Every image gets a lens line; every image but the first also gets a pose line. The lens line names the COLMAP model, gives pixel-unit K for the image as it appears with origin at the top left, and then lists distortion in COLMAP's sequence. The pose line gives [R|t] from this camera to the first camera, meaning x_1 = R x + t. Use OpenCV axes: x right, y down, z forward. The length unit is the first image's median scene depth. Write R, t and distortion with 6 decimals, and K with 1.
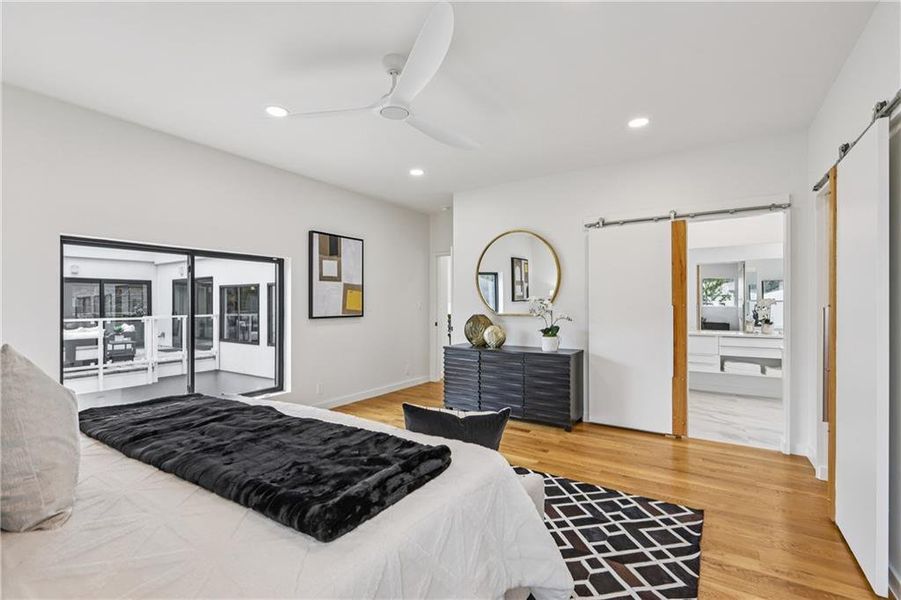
lens RADIAL K [[402.7, 0, 452.3], [0, 402.7, 304.2], [0, 0, 1]] dist [0.001487, 0.000825]
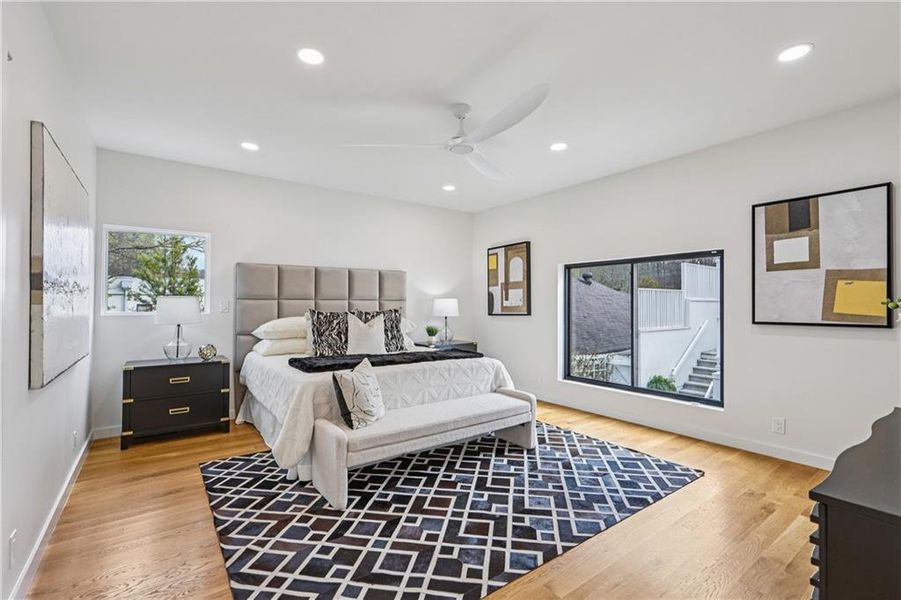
lens RADIAL K [[402.7, 0, 450.9], [0, 402.7, 299.9], [0, 0, 1]] dist [0.001487, 0.000825]
pose [[-0.341499, -0.007643, -0.939851, 0.501662], [0.000974, 0.999964, -0.008486, -0.002274], [0.939882, -0.003814, -0.341479, 0.680049]]
